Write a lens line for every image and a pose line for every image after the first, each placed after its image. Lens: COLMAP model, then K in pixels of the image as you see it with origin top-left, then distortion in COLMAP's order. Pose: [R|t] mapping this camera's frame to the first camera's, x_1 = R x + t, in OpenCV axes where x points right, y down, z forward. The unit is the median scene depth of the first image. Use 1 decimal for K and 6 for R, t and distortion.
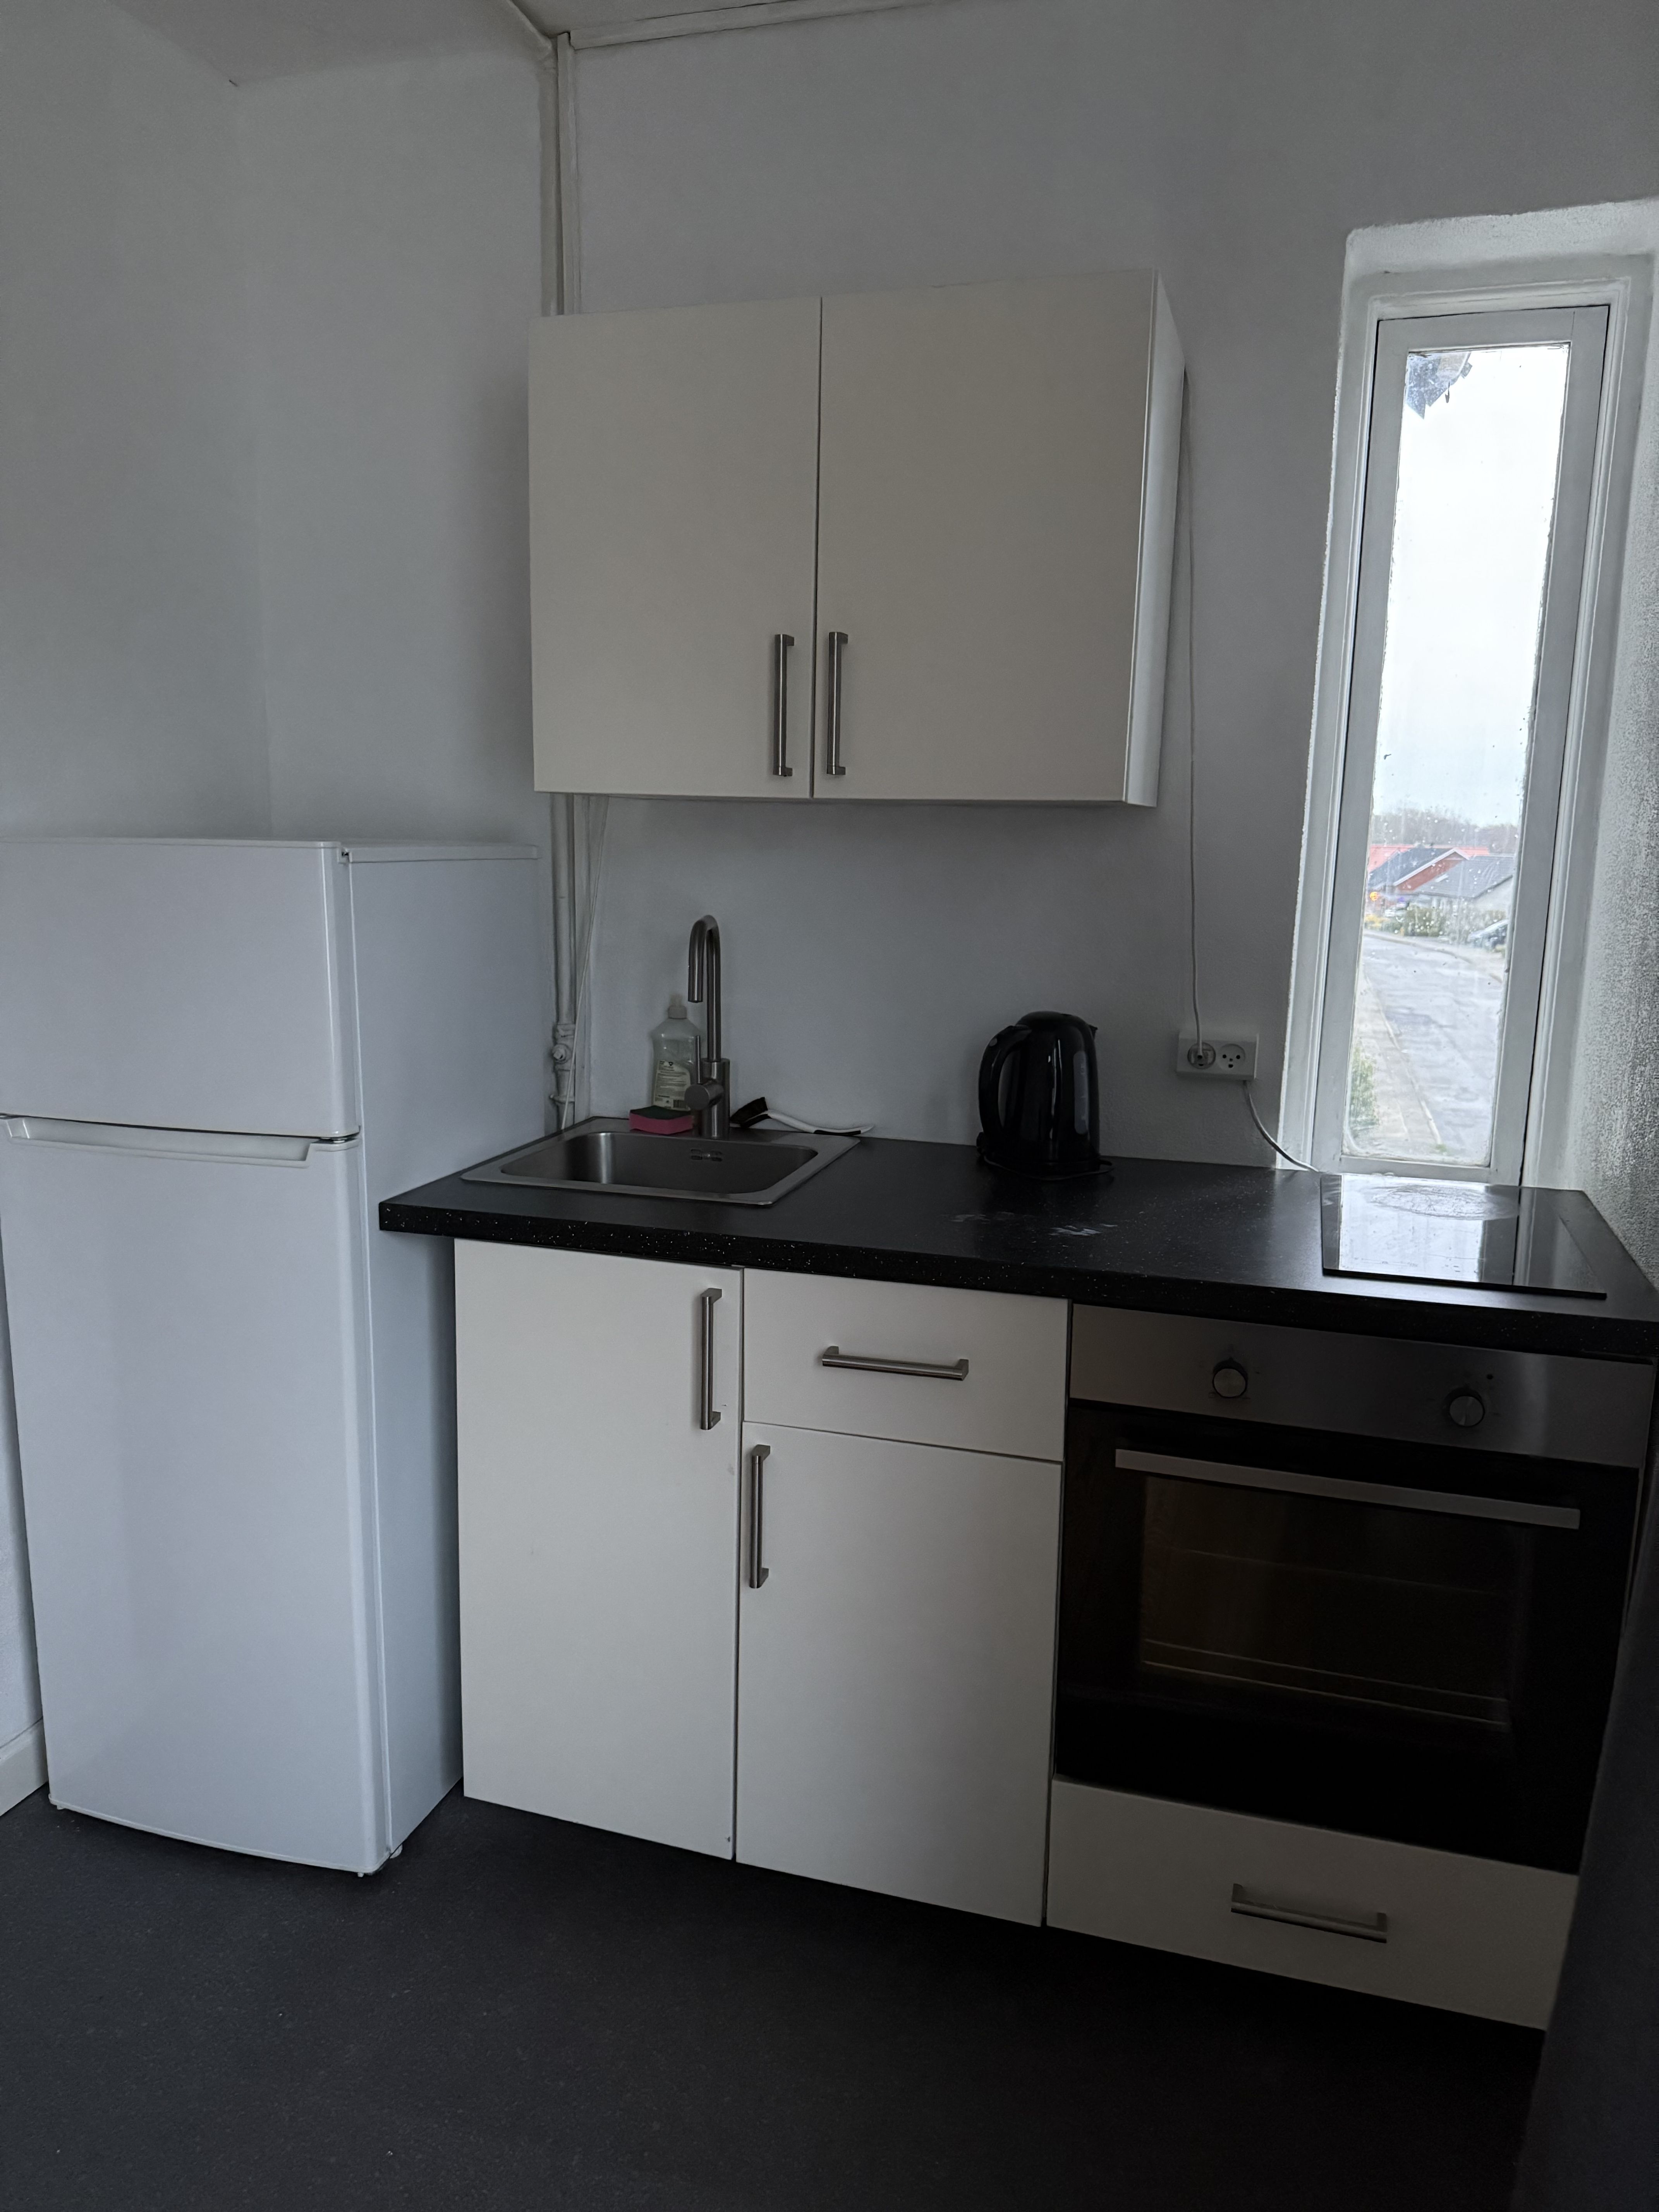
lens RADIAL K [[1553.7, 0, 829.5], [0, 1553.7, 1106.0], [0, 0, 1]] dist [-0.002476, -0.000447]
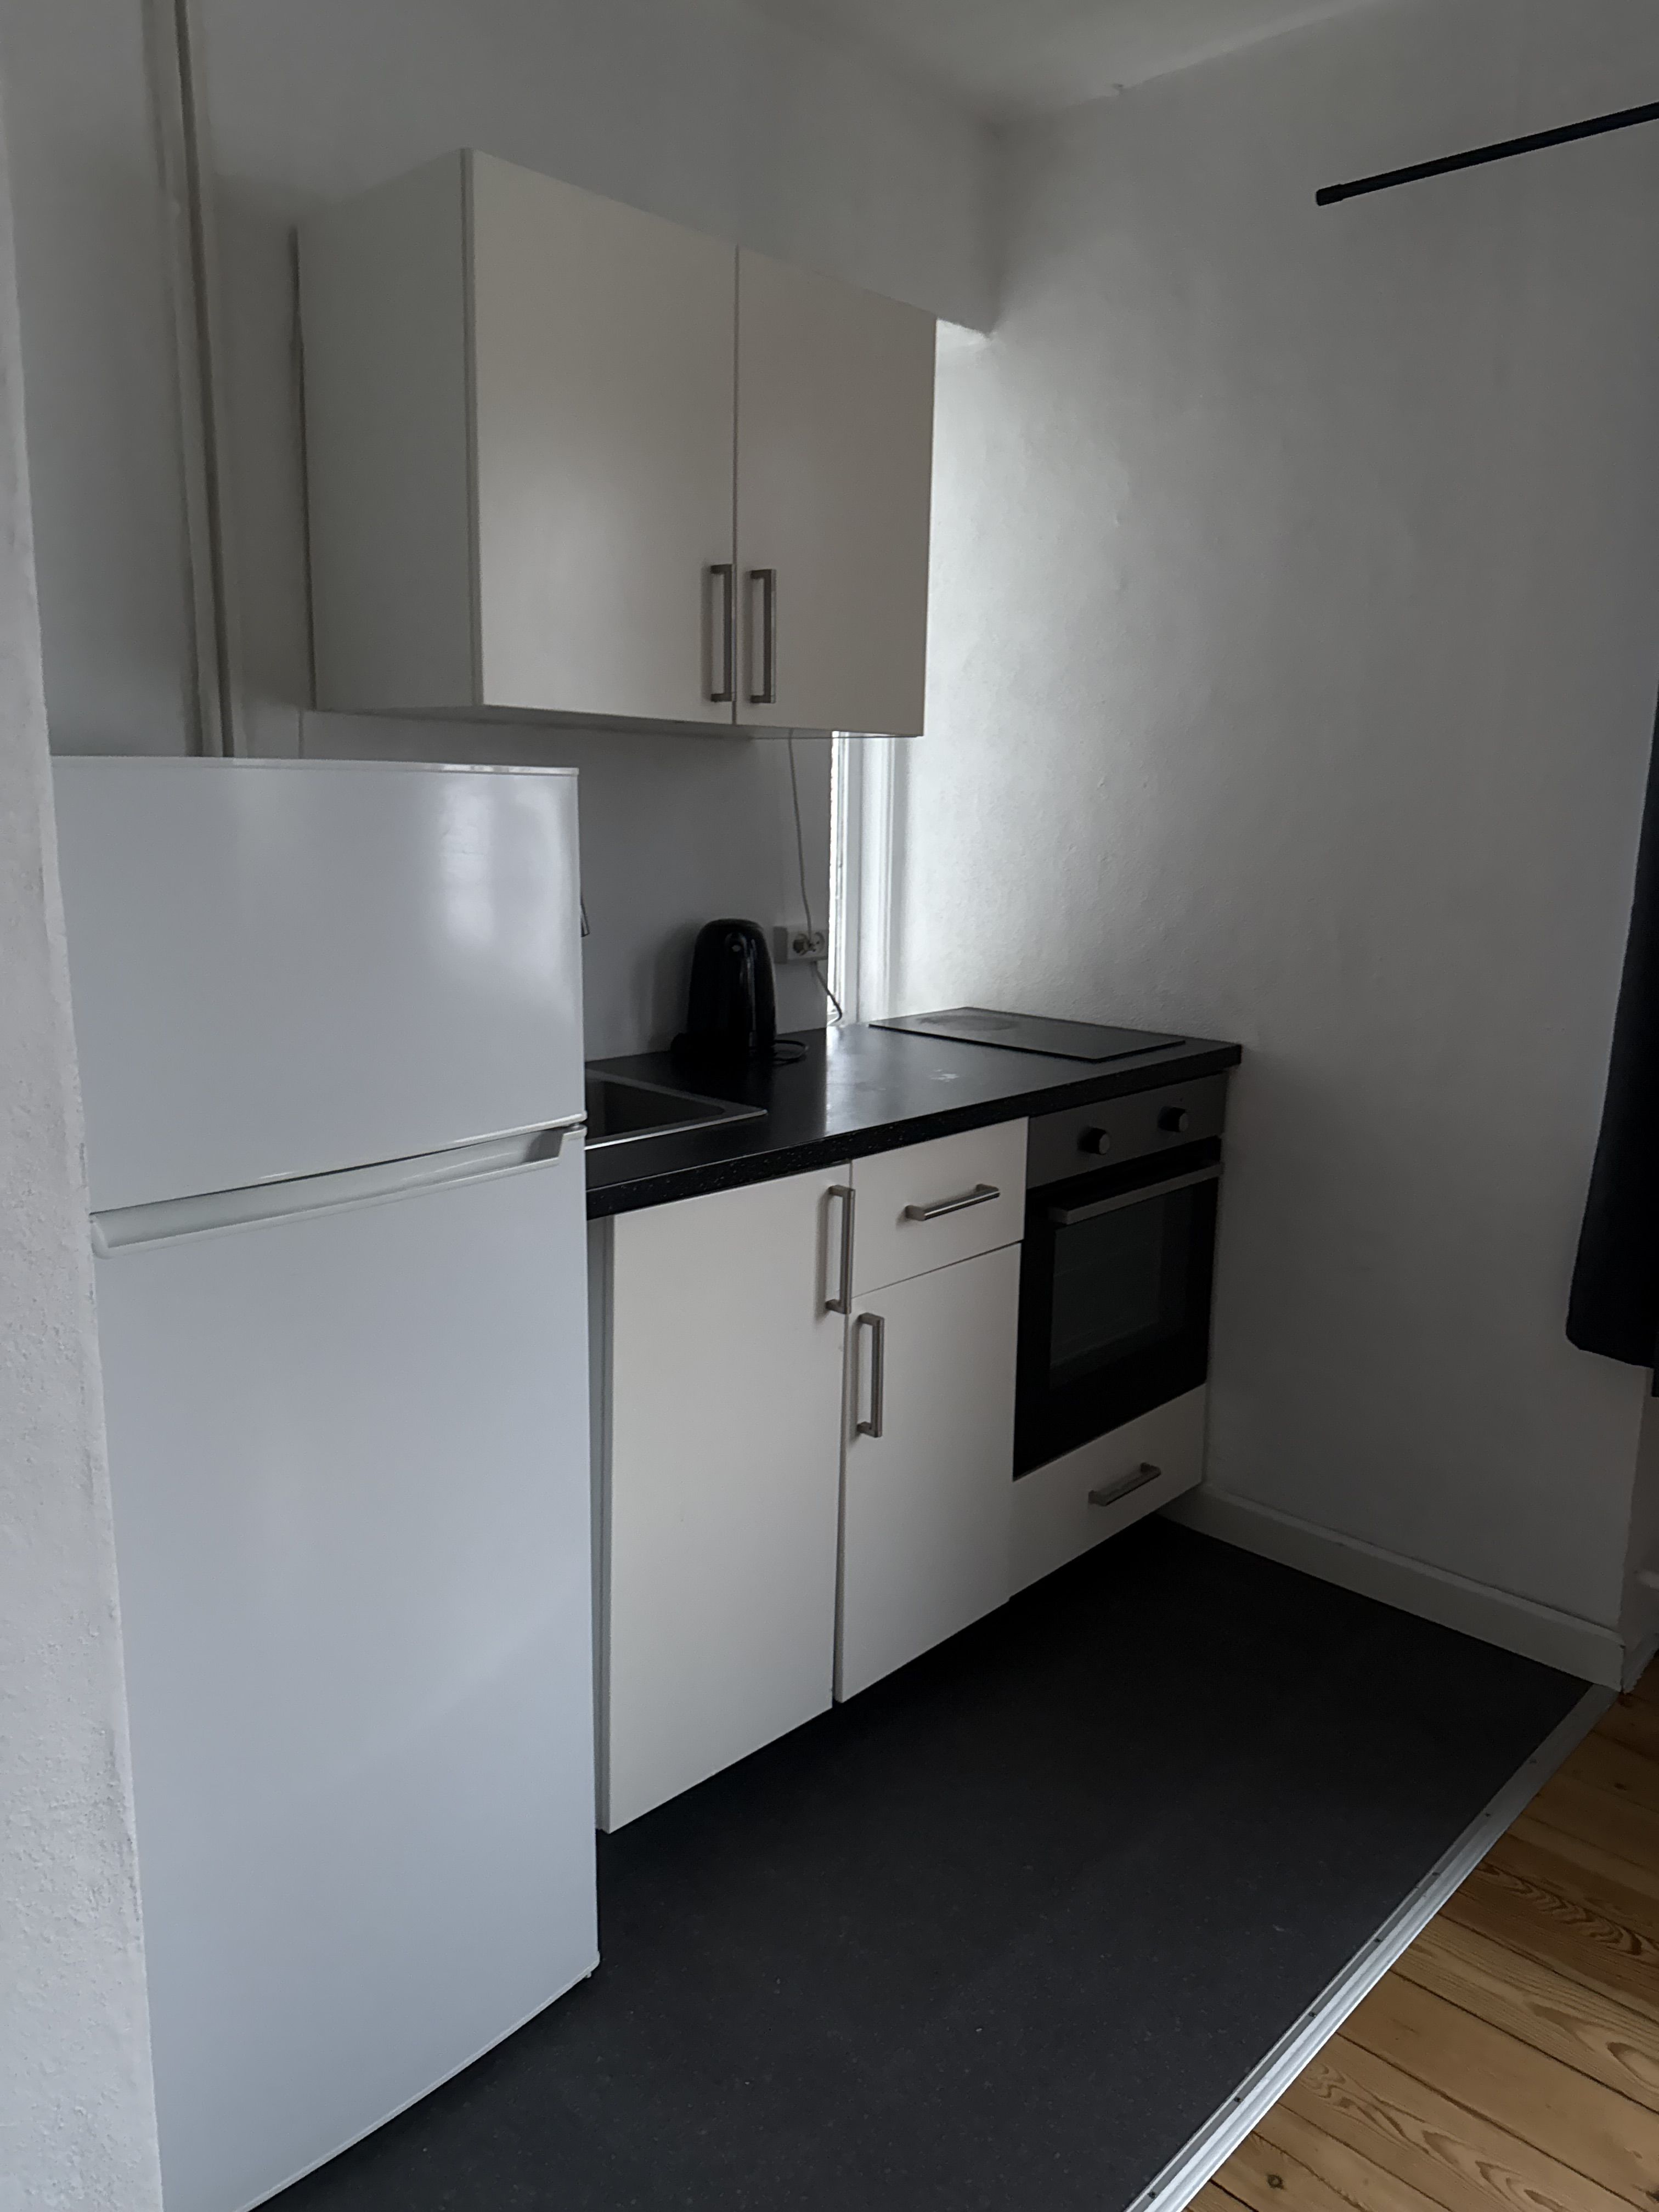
lens RADIAL K [[1553.7, 0, 829.5], [0, 1553.7, 1106.0], [0, 0, 1]] dist [-0.002476, -0.000447]
pose [[0.443284, -0.188774, 0.876278, -0.979977], [0.148440, 0.979535, 0.135927, -0.080065], [-0.884005, 0.069820, 0.462234, 0.486655]]
